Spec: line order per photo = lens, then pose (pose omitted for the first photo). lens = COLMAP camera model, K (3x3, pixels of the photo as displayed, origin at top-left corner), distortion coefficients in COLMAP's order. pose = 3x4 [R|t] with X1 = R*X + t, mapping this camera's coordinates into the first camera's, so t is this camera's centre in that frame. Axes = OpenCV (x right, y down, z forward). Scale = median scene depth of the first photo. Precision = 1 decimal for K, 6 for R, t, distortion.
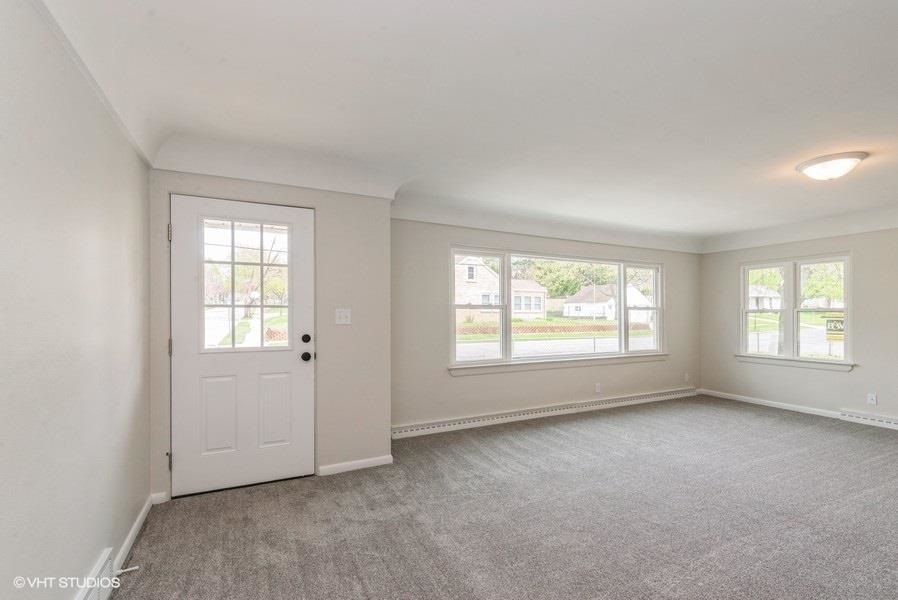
lens RADIAL K [[387.6, 0, 434.9], [0, 387.6, 316.6], [0, 0, 1]] dist [-0.000603, 0.000132]
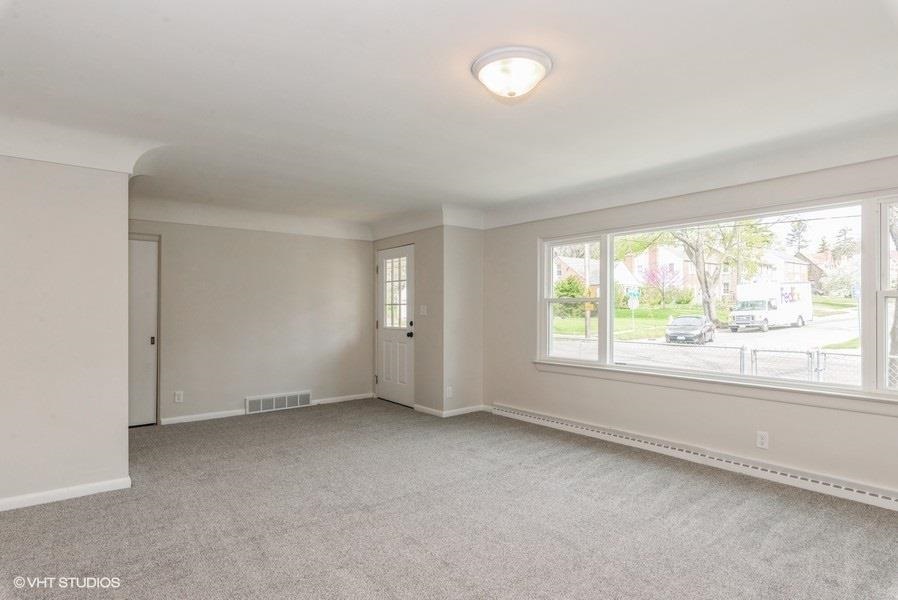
lens RADIAL K [[493.7, 0, 448.5], [0, 493.7, 303.0], [0, 0, 1]] dist [0.003690, 0.000337]
pose [[0.230459, -0.005036, -0.973069, 1.584246], [0.003265, 0.999985, -0.004402, -0.019568], [0.973077, -0.002162, 0.230472, 0.611258]]
